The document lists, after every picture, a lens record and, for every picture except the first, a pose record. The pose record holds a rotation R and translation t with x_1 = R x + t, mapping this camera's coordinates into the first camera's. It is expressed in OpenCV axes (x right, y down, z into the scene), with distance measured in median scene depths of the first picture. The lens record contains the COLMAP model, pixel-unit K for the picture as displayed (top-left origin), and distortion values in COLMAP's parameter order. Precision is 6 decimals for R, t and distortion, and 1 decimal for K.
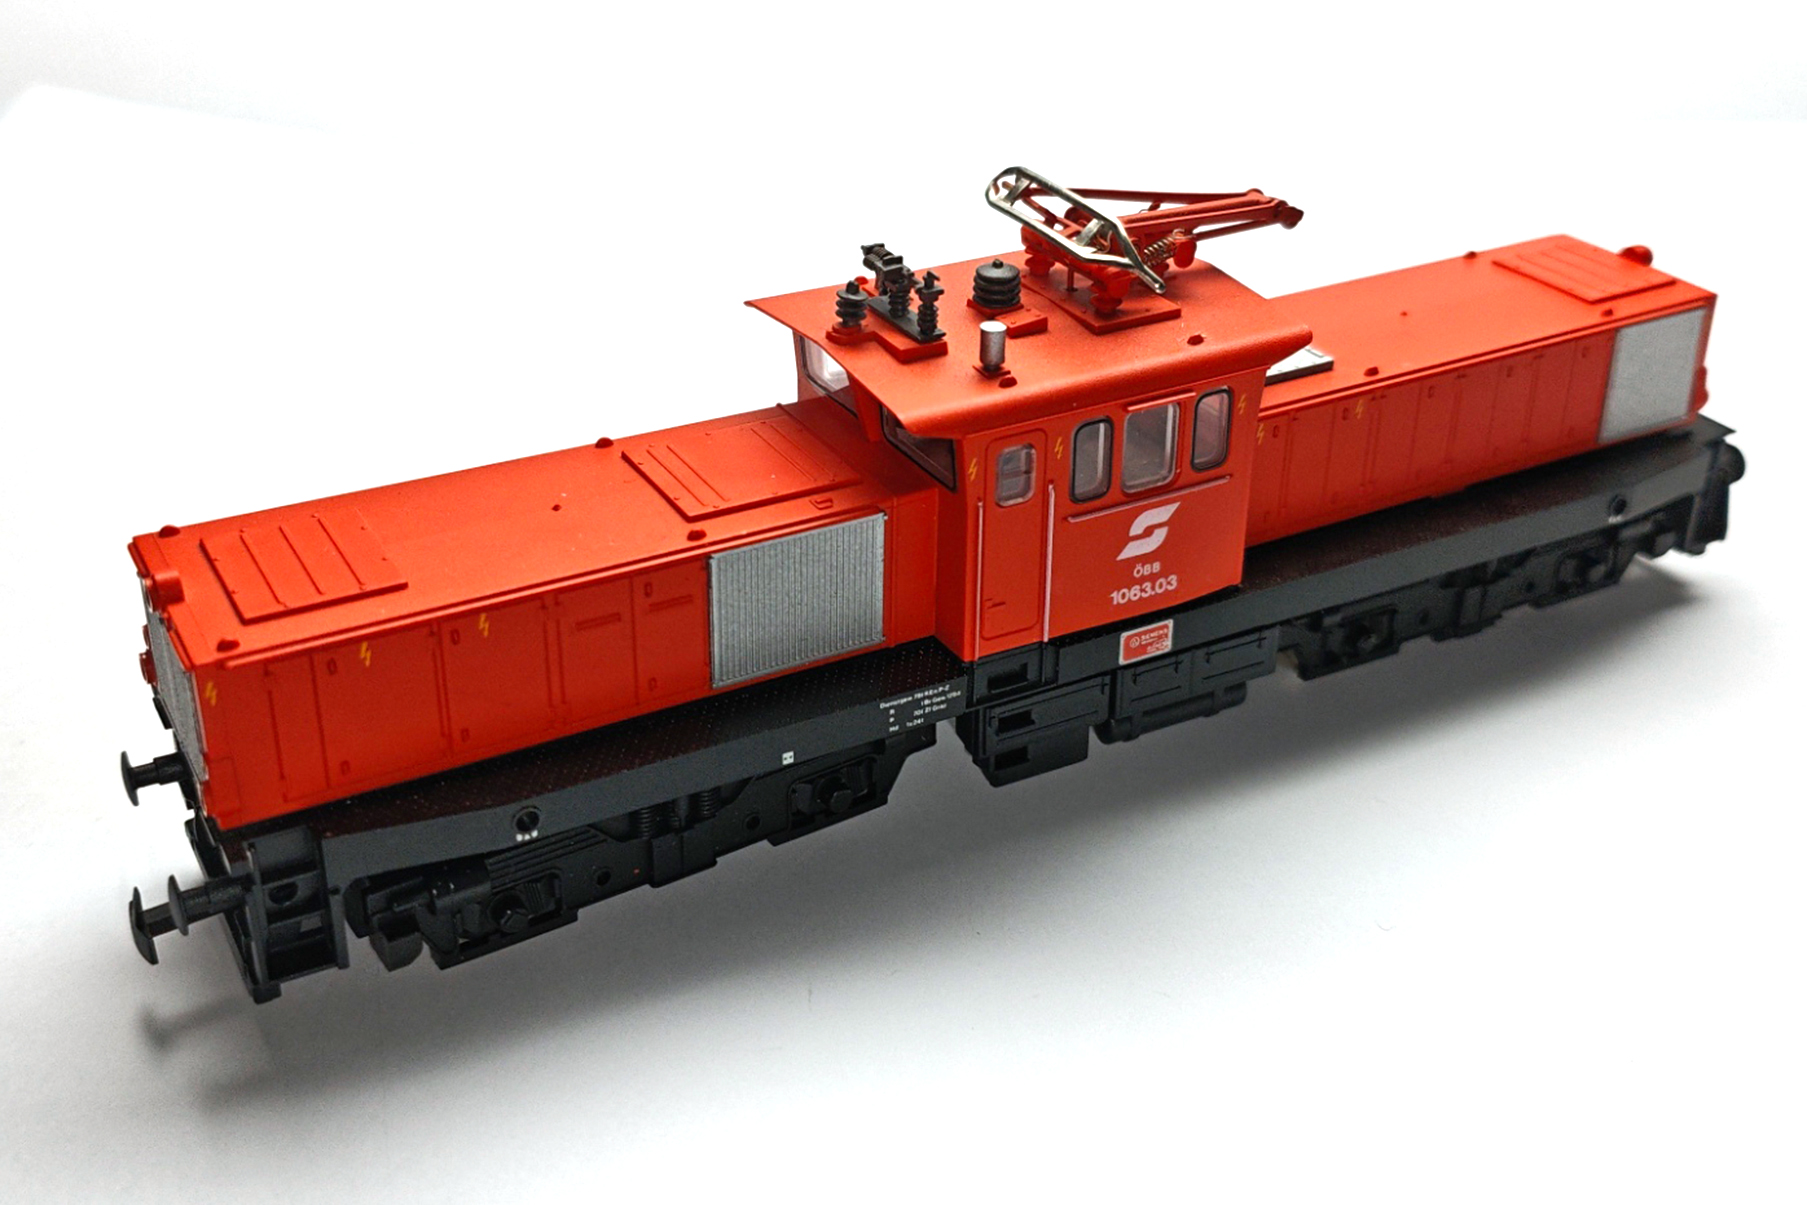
lens RADIAL K [[2025.7, 0, 946.8], [0, 2025.7, 601.6], [0, 0, 1]] dist [0.099630, -0.490192]
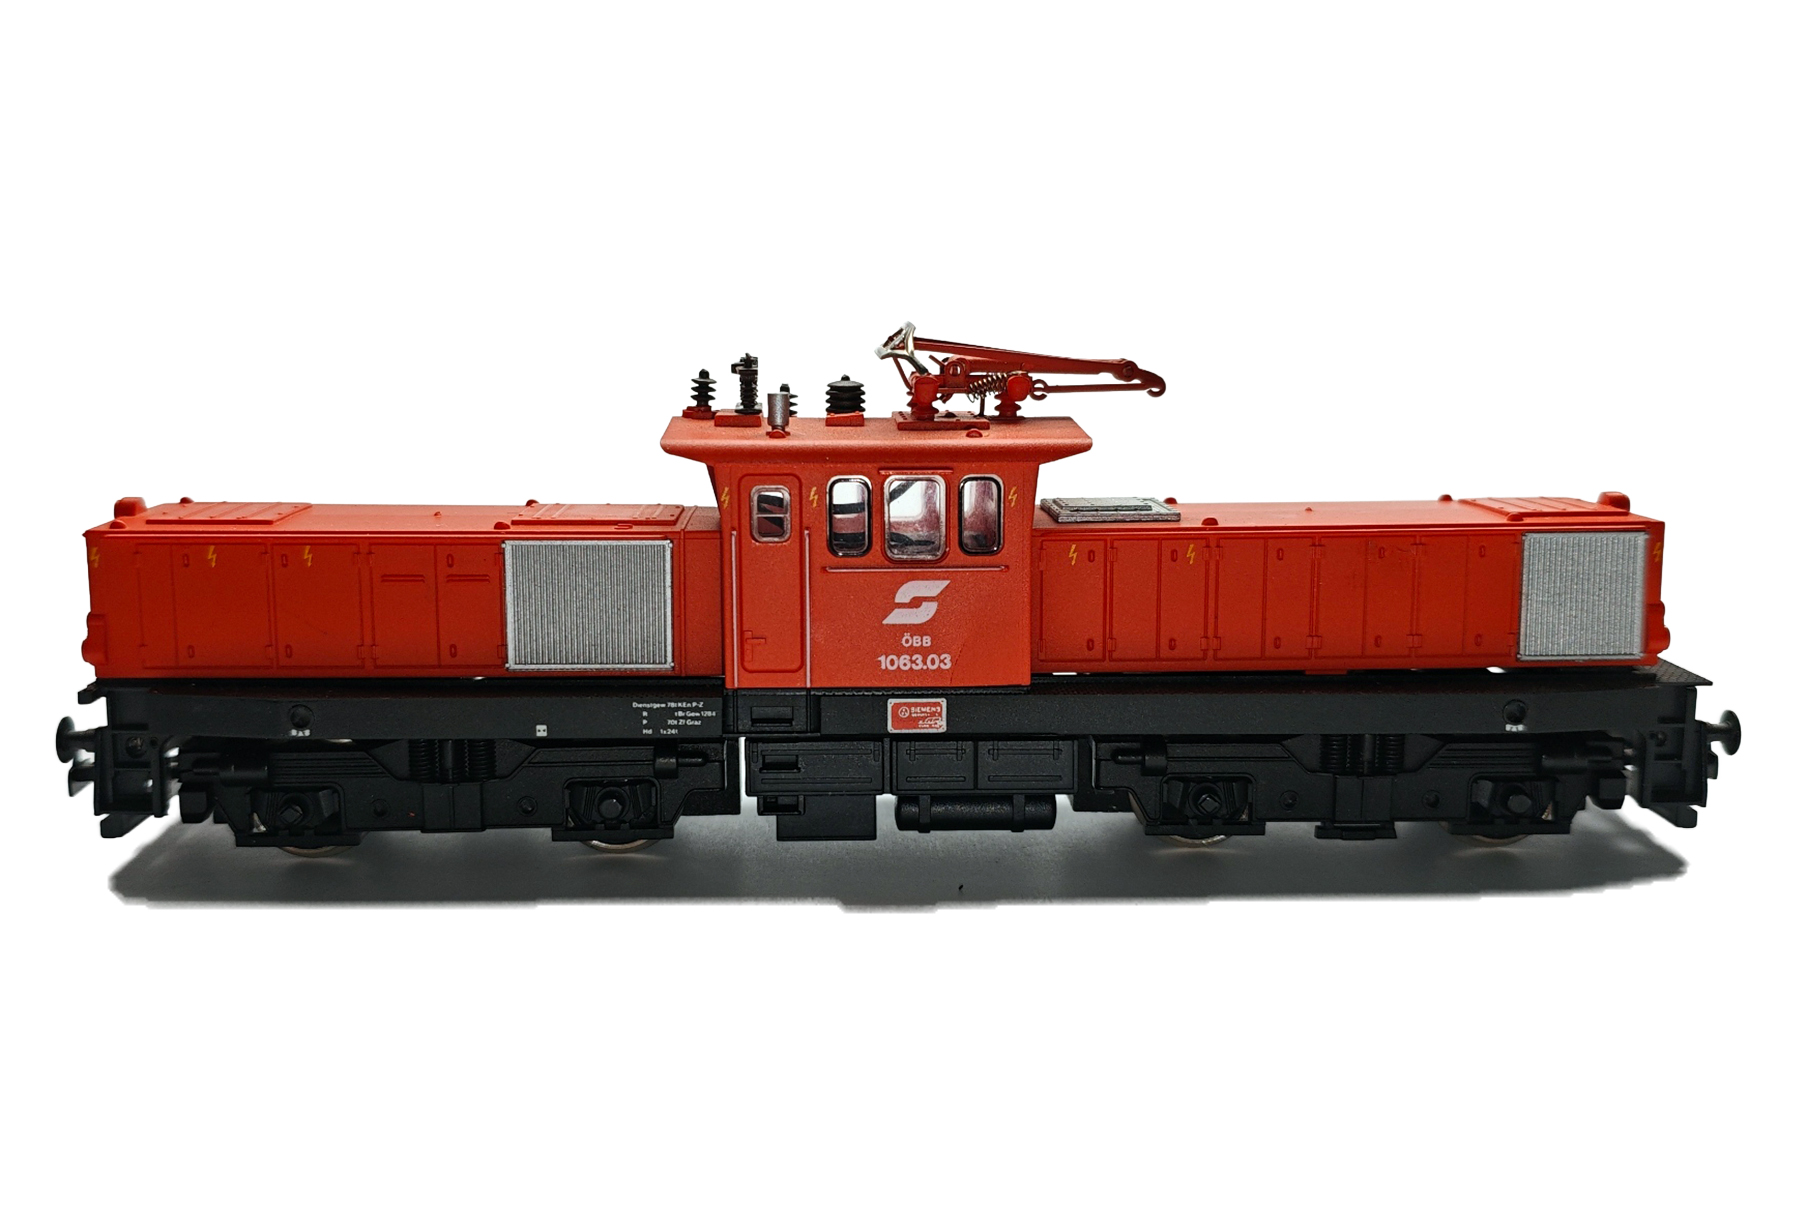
lens RADIAL K [[2025.7, 0, 946.8], [0, 2025.7, 601.6], [0, 0, 1]] dist [0.099630, -0.490192]
pose [[0.896320, 0.058695, -0.439506, 0.591235], [-0.210472, 0.928738, -0.305201, 0.293325], [0.390272, 0.366061, 0.844800, 0.083798]]
